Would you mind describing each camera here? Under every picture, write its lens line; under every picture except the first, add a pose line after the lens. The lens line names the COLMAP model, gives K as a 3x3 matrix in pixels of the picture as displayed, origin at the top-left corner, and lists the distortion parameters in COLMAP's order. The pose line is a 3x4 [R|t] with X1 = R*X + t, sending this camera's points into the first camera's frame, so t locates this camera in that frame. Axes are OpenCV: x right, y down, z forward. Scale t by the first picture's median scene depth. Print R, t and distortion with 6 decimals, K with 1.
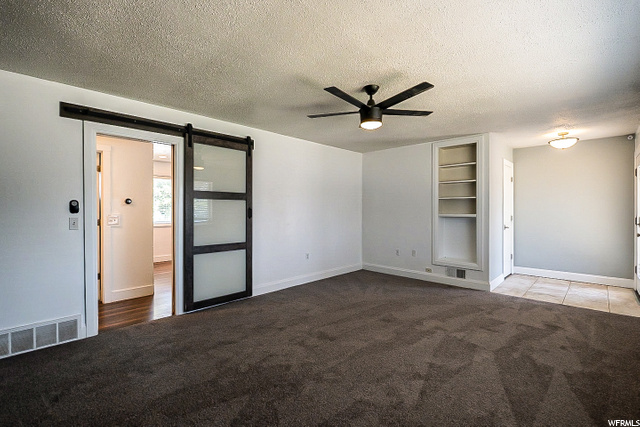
lens RADIAL K [[300.3, 0, 324.1], [0, 300.3, 207.1], [0, 0, 1]] dist [0.001409, -0.008262]
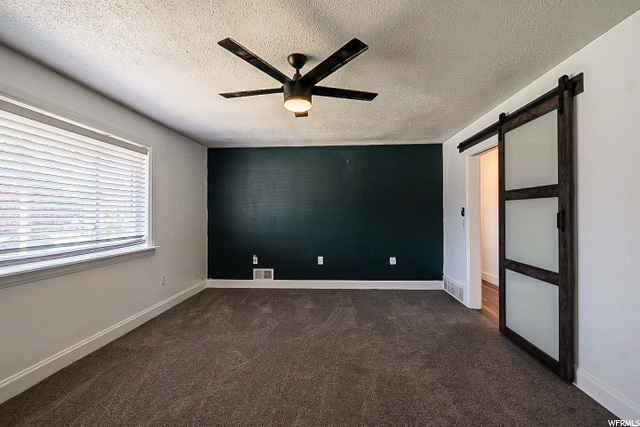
lens RADIAL K [[300.3, 0, 324.1], [0, 300.3, 207.1], [0, 0, 1]] dist [0.001409, -0.008262]
pose [[-0.768483, -0.017807, -0.639622, 0.426655], [0.002123, 0.999536, -0.030377, 0.012107], [0.639866, -0.024702, -0.768089, 1.166807]]
